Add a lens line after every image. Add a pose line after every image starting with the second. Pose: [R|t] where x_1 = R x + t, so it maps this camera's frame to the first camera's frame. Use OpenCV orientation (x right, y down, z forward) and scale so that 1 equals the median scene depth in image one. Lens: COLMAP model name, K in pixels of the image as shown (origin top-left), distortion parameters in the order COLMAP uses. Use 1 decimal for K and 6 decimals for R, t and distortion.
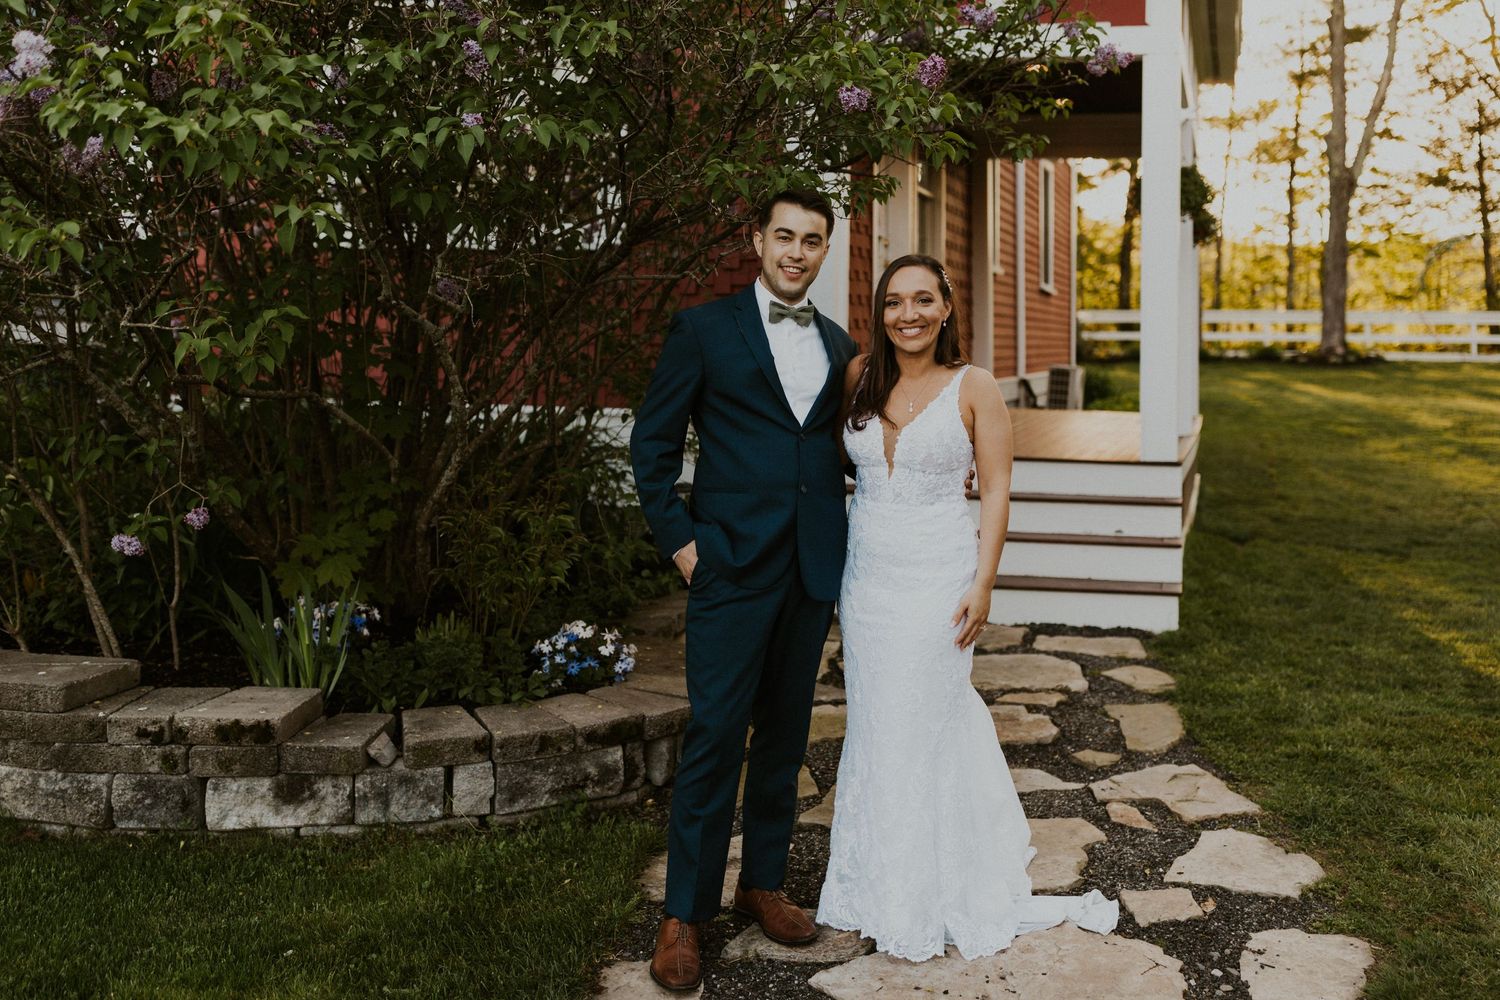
lens RADIAL K [[1185.6, 0, 698.4], [0, 1185.6, 498.9], [0, 0, 1]] dist [0.000041, -0.008180]
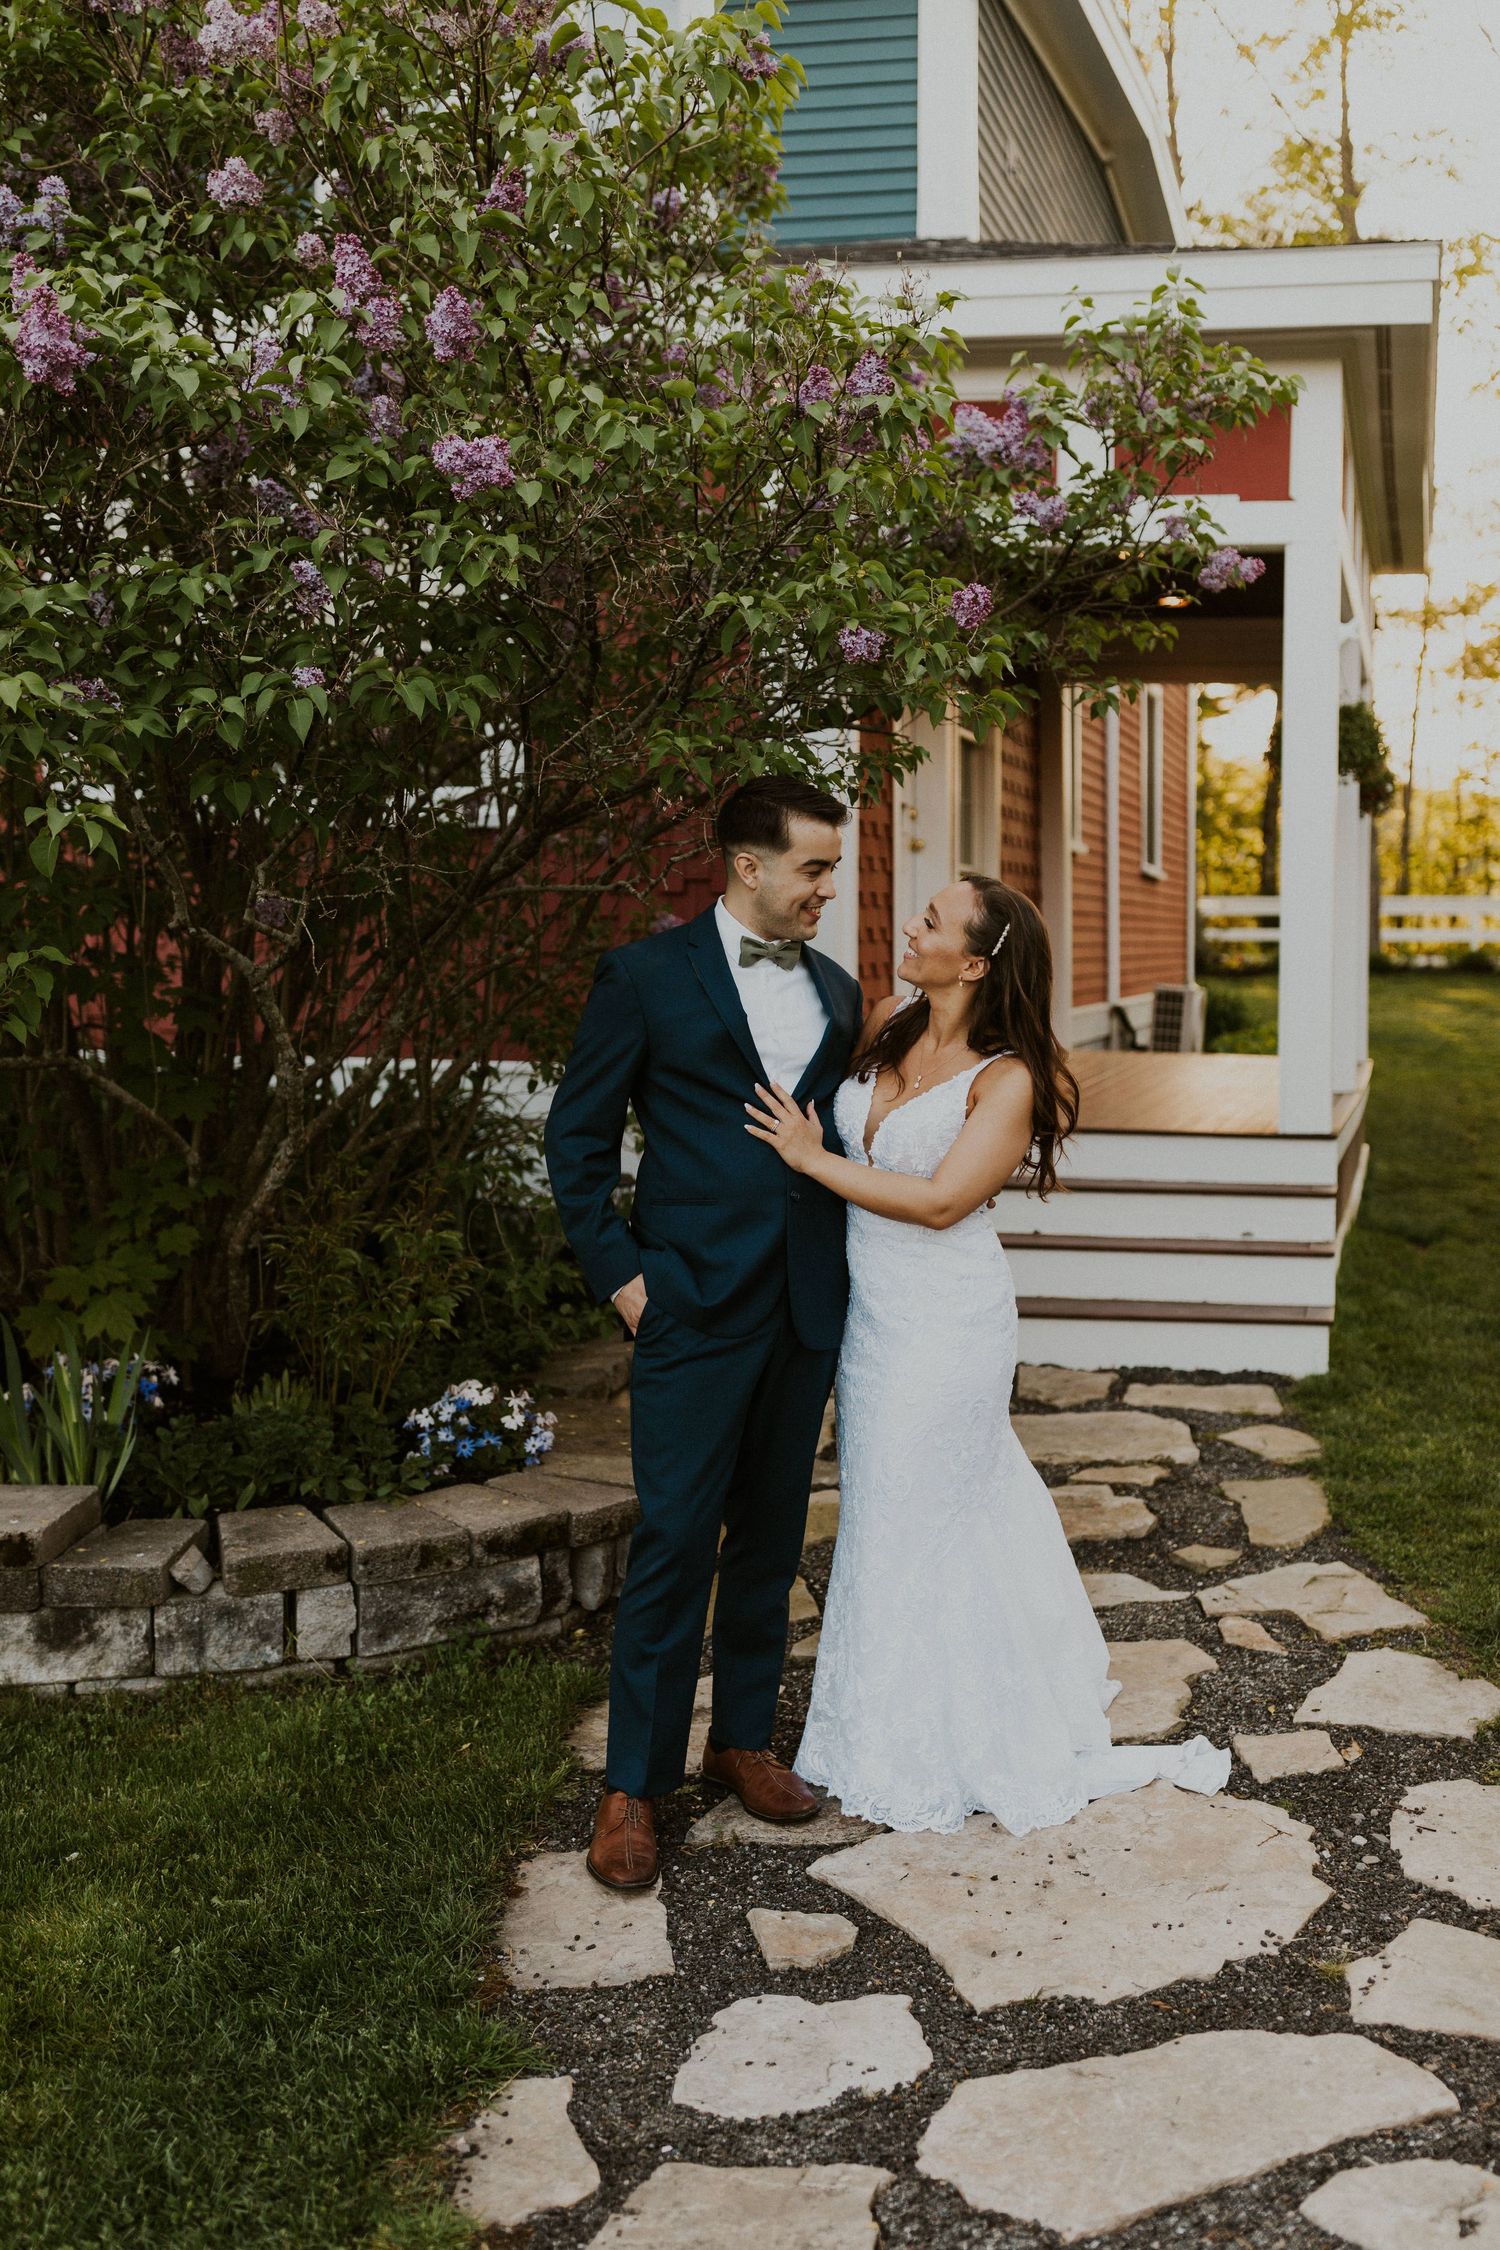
lens RADIAL K [[3134.9, 0, 691.6], [0, 3134.9, 1120.5], [0, 0, 1]] dist [0.006023, -0.098893]
pose [[0.998376, -0.019263, 0.053614, -0.068352], [0.012825, 0.992940, 0.117924, -0.263211], [-0.055507, -0.117045, 0.991574, -0.806663]]
